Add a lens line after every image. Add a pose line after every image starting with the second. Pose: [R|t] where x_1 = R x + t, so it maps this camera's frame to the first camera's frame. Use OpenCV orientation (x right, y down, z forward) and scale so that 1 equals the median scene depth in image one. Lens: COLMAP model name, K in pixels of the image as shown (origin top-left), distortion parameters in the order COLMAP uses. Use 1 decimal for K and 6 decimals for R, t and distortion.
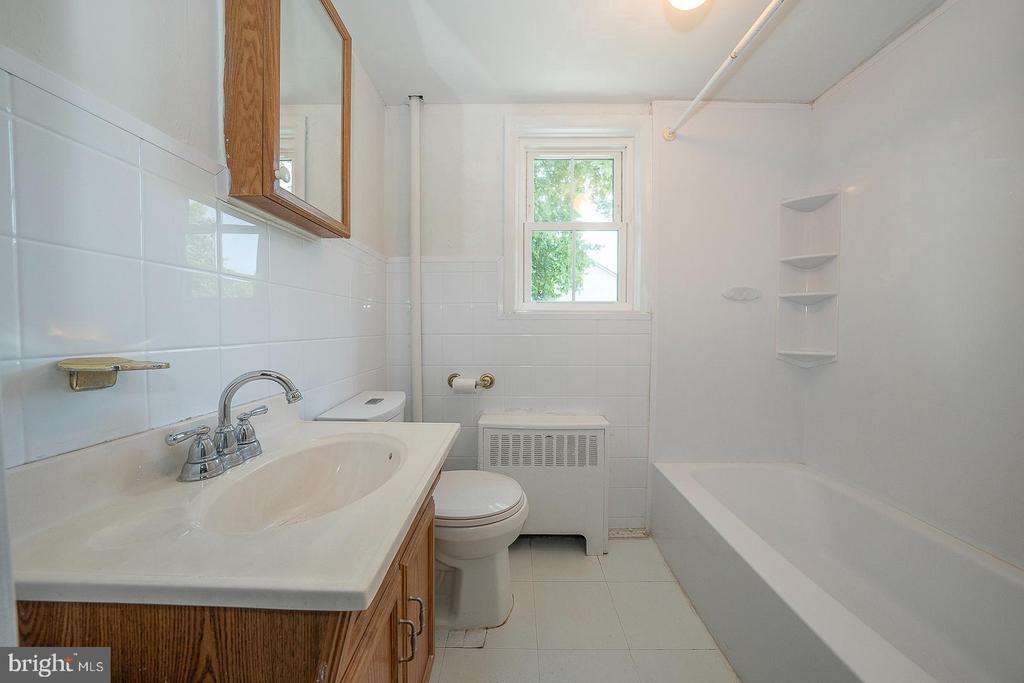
lens RADIAL K [[353.7, 0, 511.8], [0, 353.7, 335.8], [0, 0, 1]] dist [-0.027791, 0.006143]
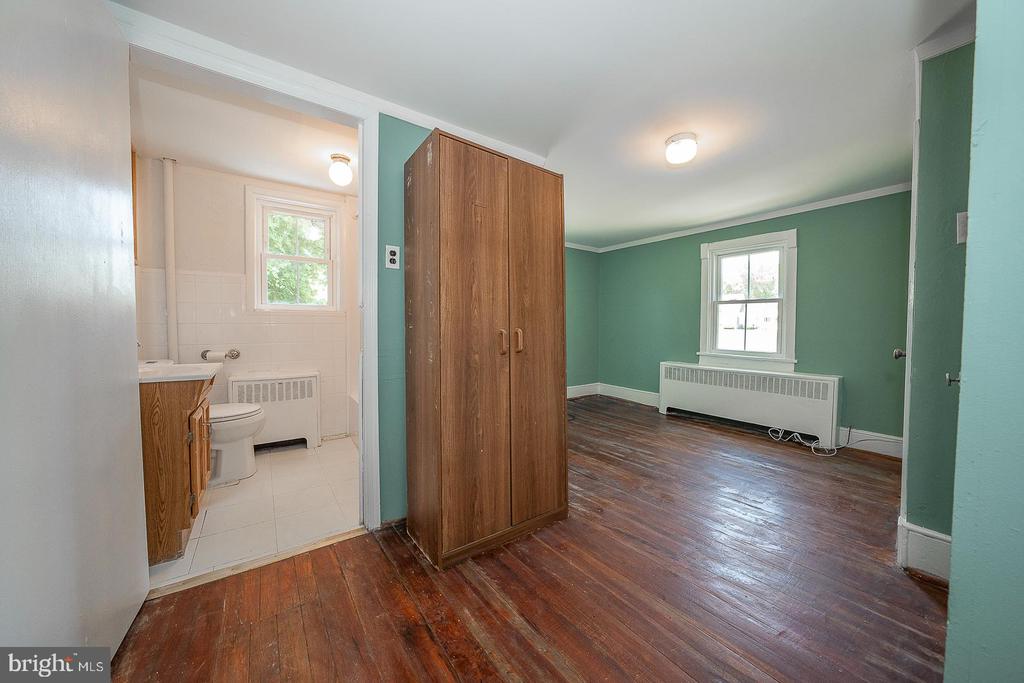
lens RADIAL K [[353.7, 0, 511.8], [0, 353.7, 335.8], [0, 0, 1]] dist [-0.027791, 0.006143]
pose [[0.804371, -0.016945, 0.593885, 0.005208], [0.018297, 0.999826, 0.003747, 0.068053], [-0.593845, 0.007852, 0.804541, -1.028303]]
